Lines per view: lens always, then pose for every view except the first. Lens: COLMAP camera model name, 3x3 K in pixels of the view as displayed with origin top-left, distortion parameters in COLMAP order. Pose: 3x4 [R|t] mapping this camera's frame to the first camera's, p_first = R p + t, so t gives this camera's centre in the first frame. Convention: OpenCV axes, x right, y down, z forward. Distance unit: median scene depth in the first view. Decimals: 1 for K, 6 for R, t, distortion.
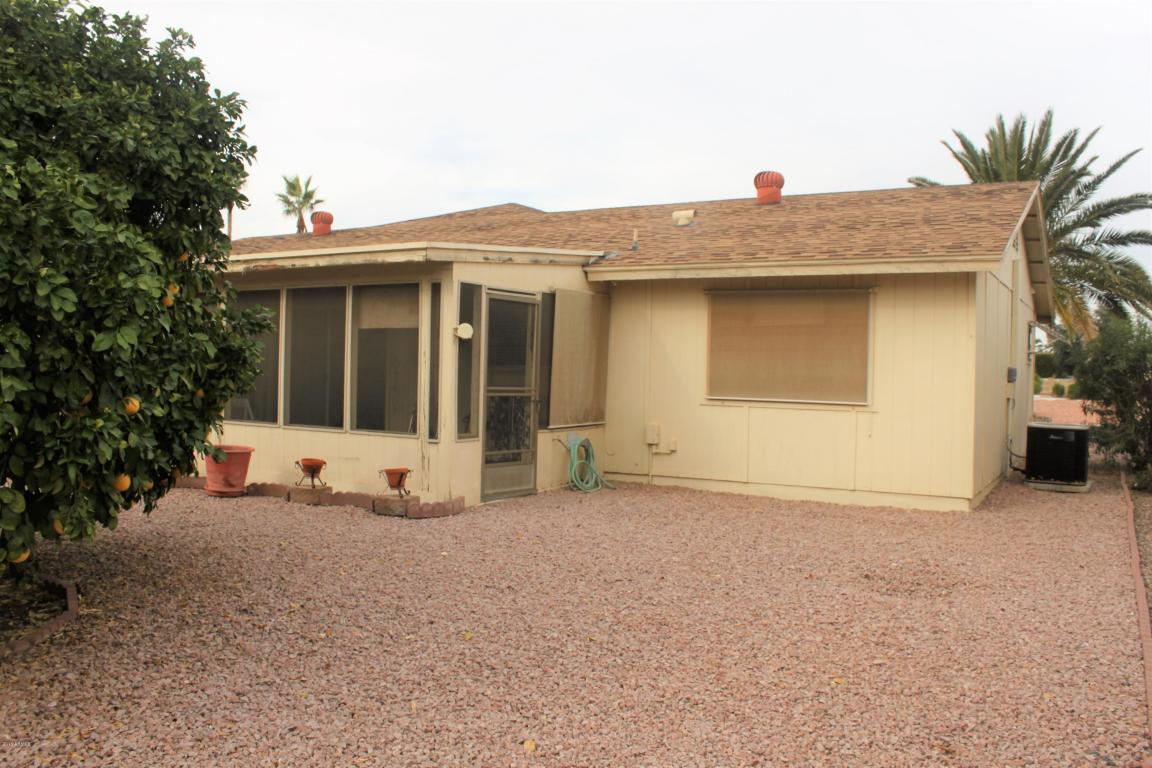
lens RADIAL K [[953.0, 0, 572.7], [0, 953.0, 374.8], [0, 0, 1]] dist [-0.176586, 0.160177]
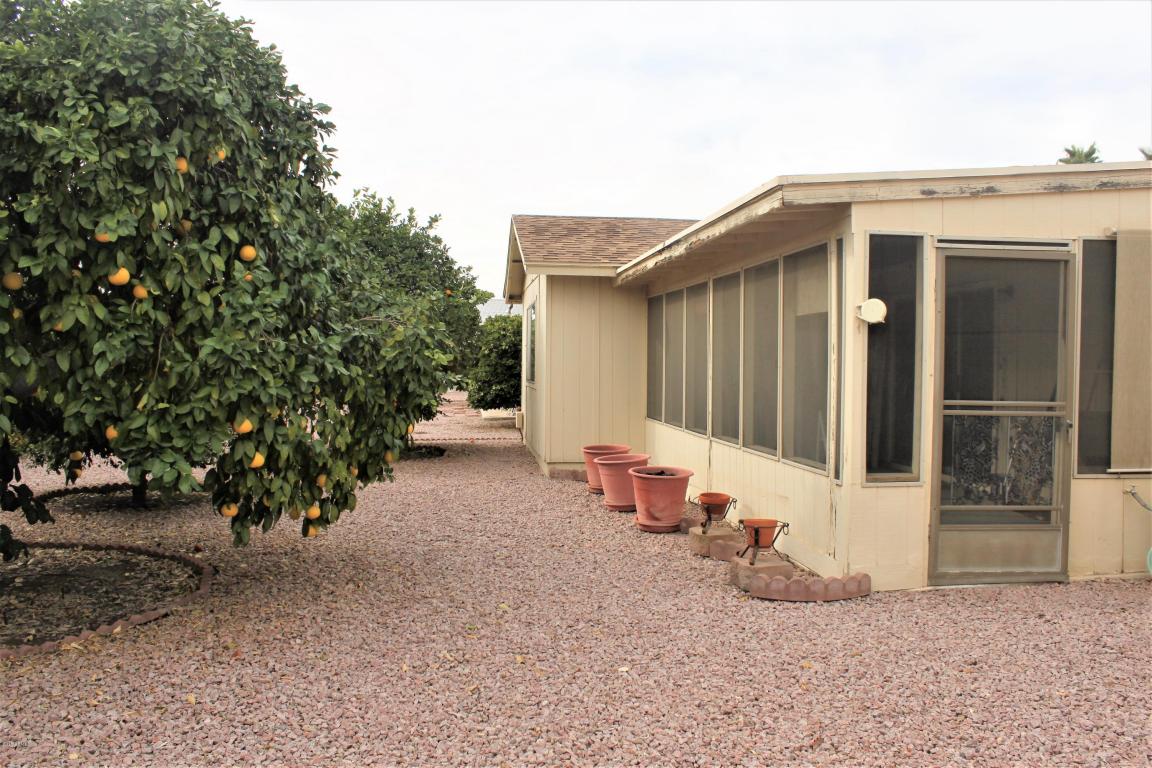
lens RADIAL K [[953.0, 0, 572.7], [0, 953.0, 374.8], [0, 0, 1]] dist [-0.176586, 0.160177]
pose [[0.607476, -0.006606, -0.794311, 0.244332], [0.002841, 0.999977, -0.006144, -0.000751], [0.794333, 0.001476, 0.607481, 0.445693]]
